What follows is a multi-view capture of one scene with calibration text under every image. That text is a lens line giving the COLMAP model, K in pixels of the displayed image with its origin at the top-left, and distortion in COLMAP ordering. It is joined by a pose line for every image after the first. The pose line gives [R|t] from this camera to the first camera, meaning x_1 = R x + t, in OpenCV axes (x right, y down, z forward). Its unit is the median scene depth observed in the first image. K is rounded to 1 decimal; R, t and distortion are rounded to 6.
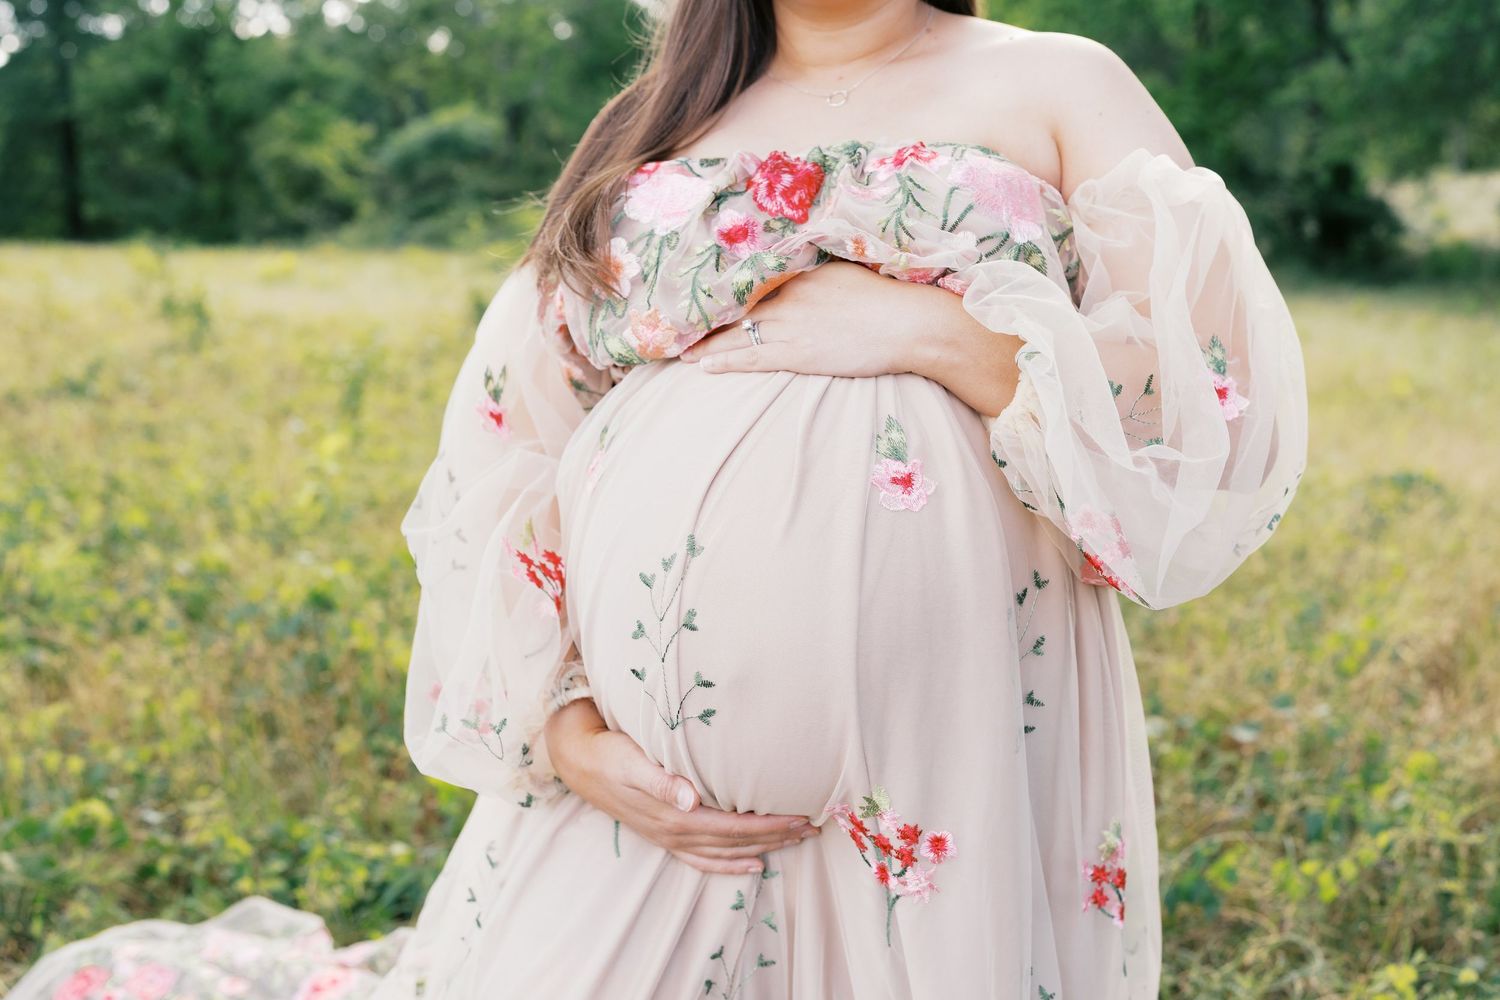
lens RADIAL K [[1534.1, 0, 780.4], [0, 1534.1, 461.7], [0, 0, 1]] dist [-0.013684, -0.014199]
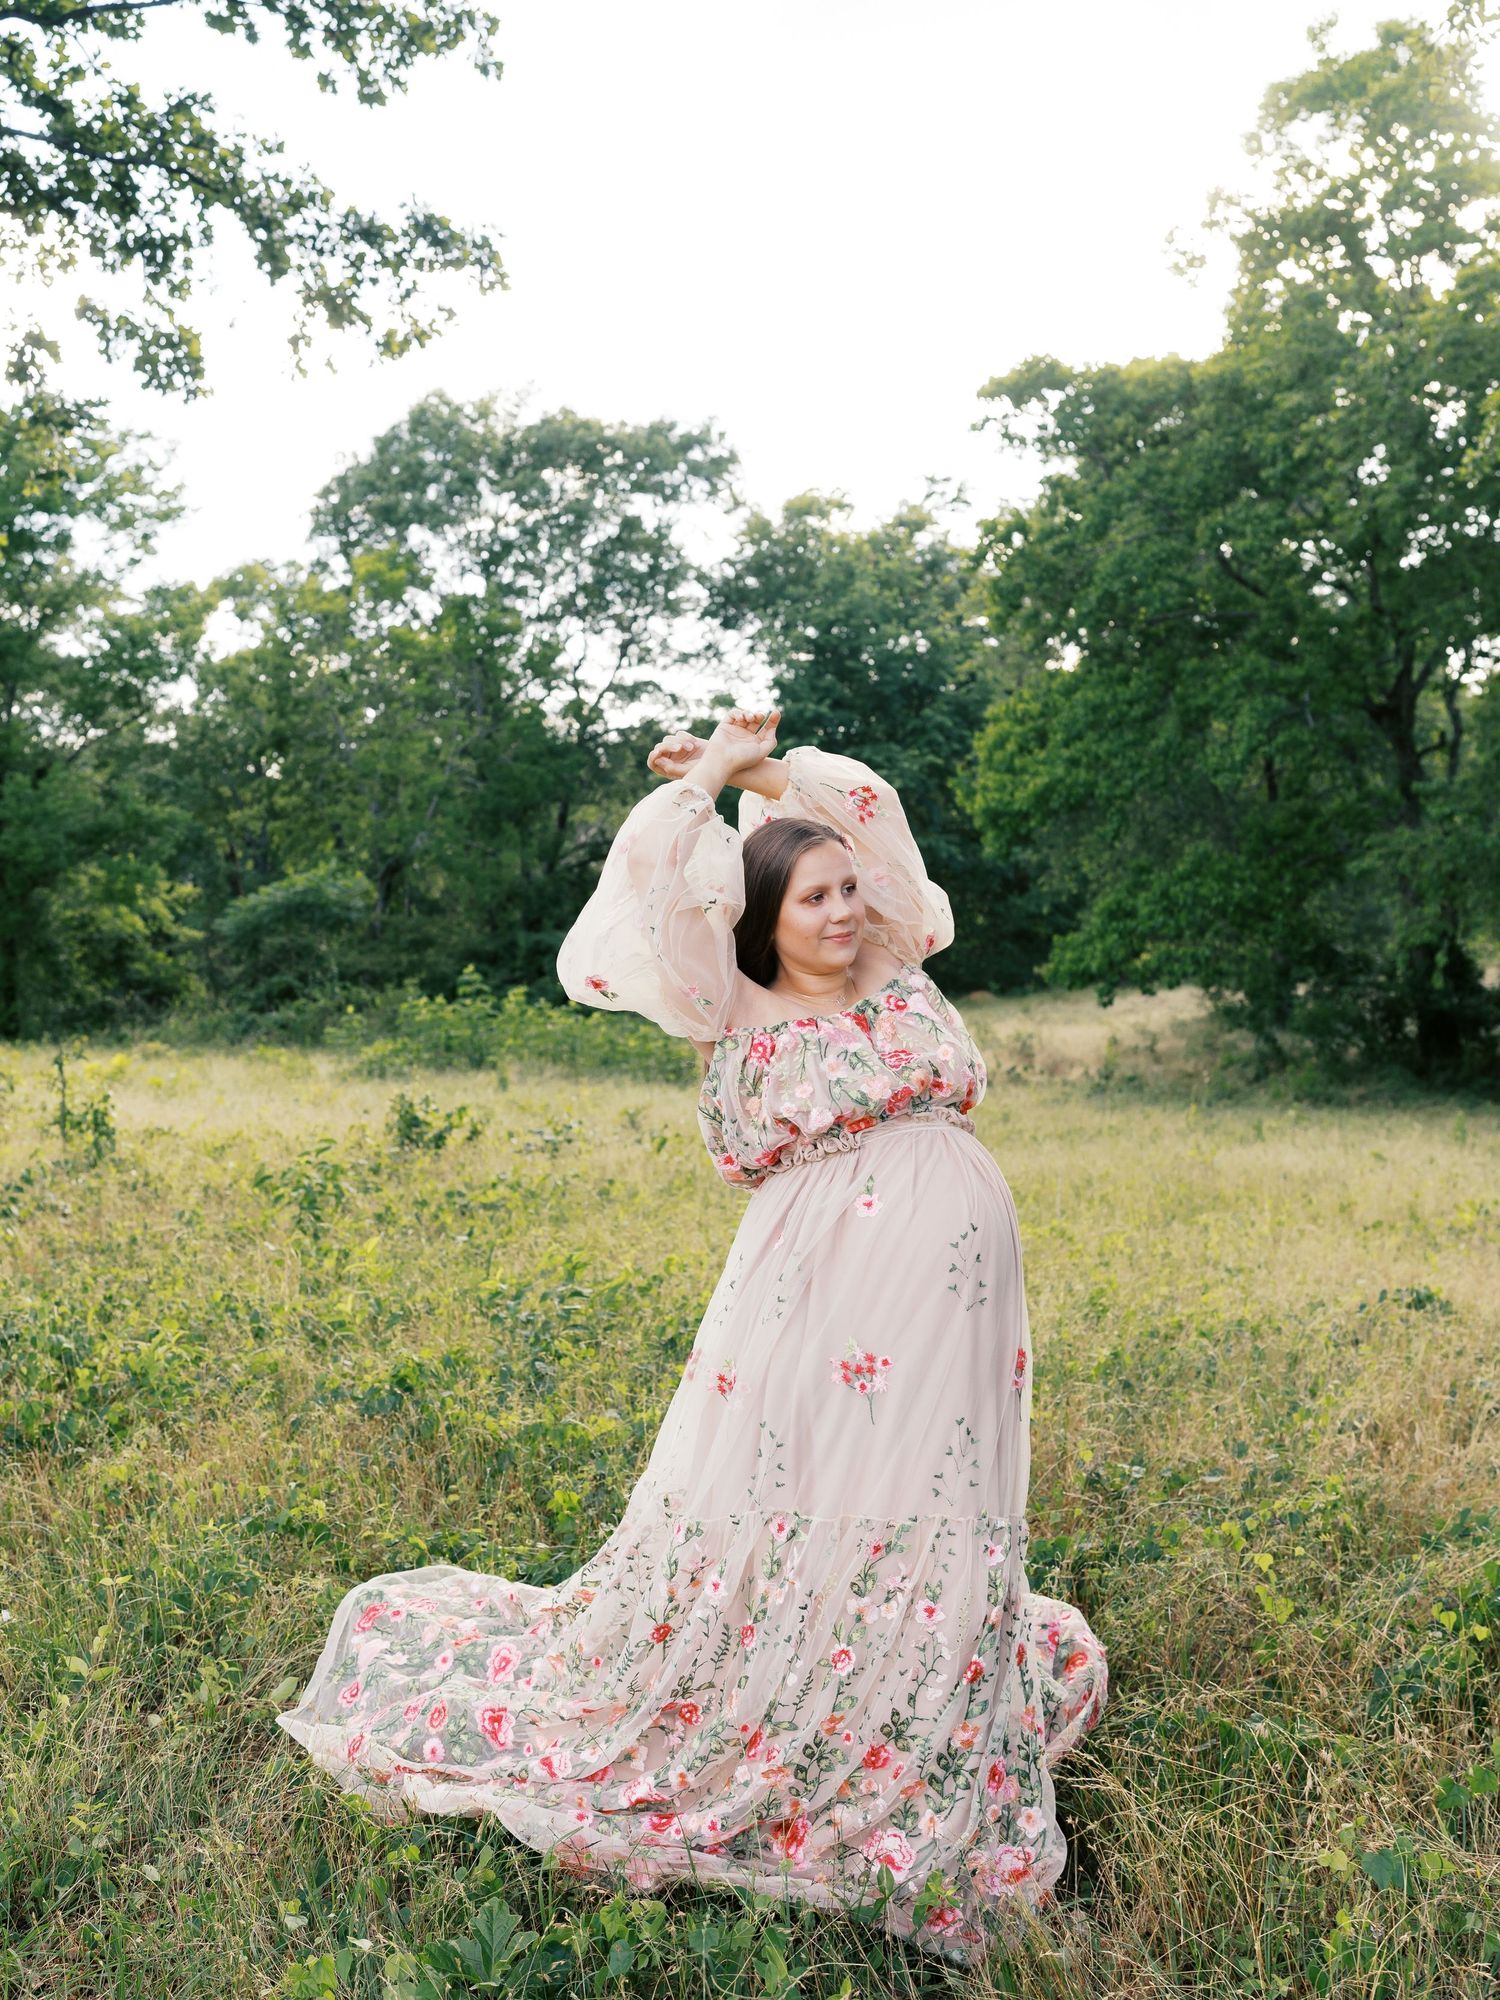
lens RADIAL K [[2157.9, 0, 750.0], [0, 2157.9, 1000.0], [0, 0, 1]] dist [-0.028234, -0.006317]
pose [[0.999854, 0.007051, 0.015563, -0.013715], [-0.004531, 0.987683, -0.156405, 0.010980], [-0.016474, 0.156312, 0.987570, -0.111236]]
